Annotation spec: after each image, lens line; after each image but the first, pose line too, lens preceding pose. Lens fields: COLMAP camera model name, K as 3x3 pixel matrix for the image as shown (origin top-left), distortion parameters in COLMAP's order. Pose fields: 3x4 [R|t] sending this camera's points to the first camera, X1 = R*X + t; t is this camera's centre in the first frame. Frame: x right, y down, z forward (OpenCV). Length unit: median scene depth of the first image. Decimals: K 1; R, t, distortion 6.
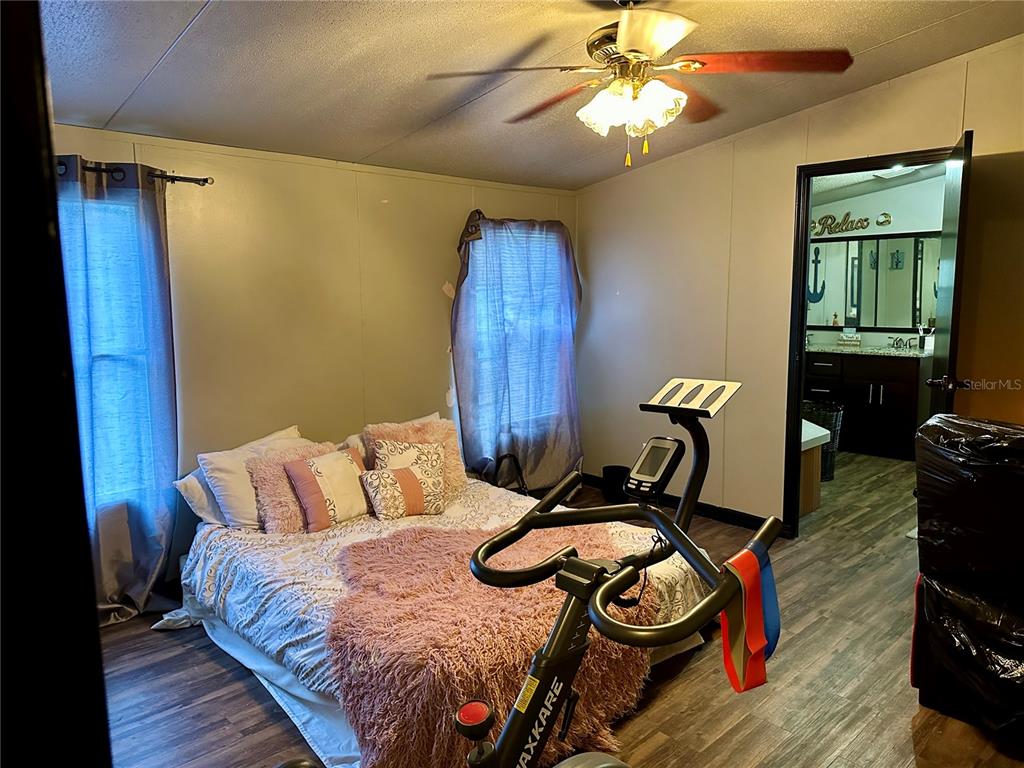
lens RADIAL K [[725.2, 0, 507.6], [0, 725.2, 375.2], [0, 0, 1]] dist [0.000158, -0.003254]
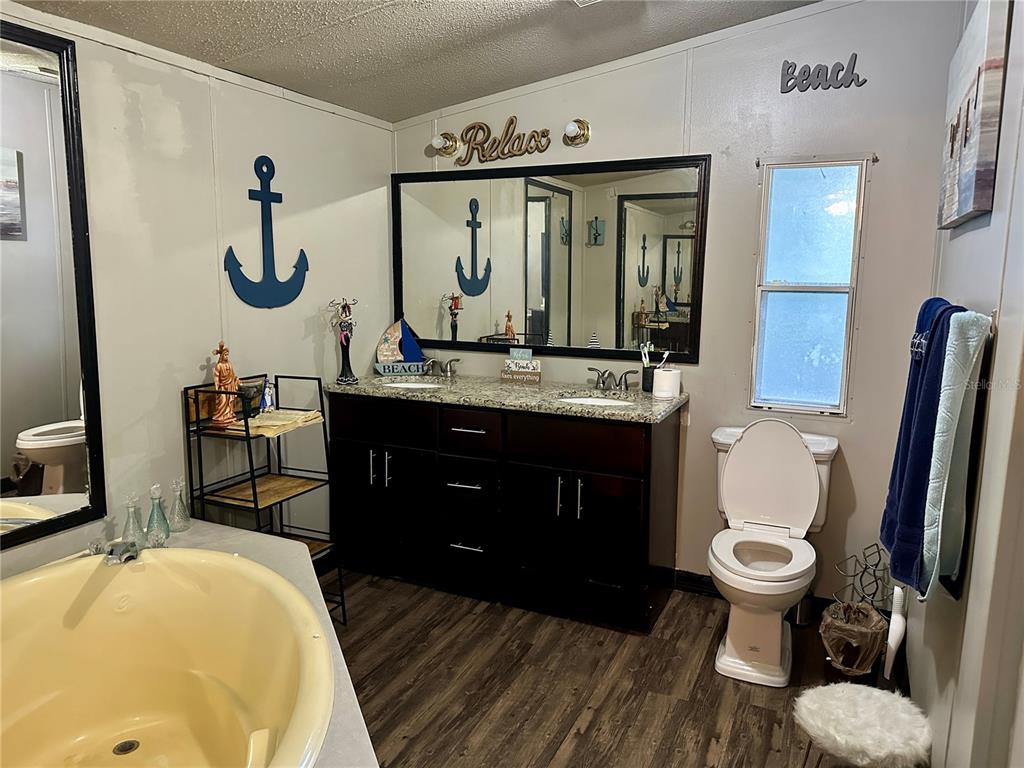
lens RADIAL K [[725.2, 0, 508.4], [0, 725.2, 385.8], [0, 0, 1]] dist [0.000158, -0.003254]
pose [[0.928951, -0.038500, 0.368195, 0.285093], [0.023224, 0.998679, 0.045833, -0.065478], [-0.369473, -0.034025, 0.928618, 0.548266]]
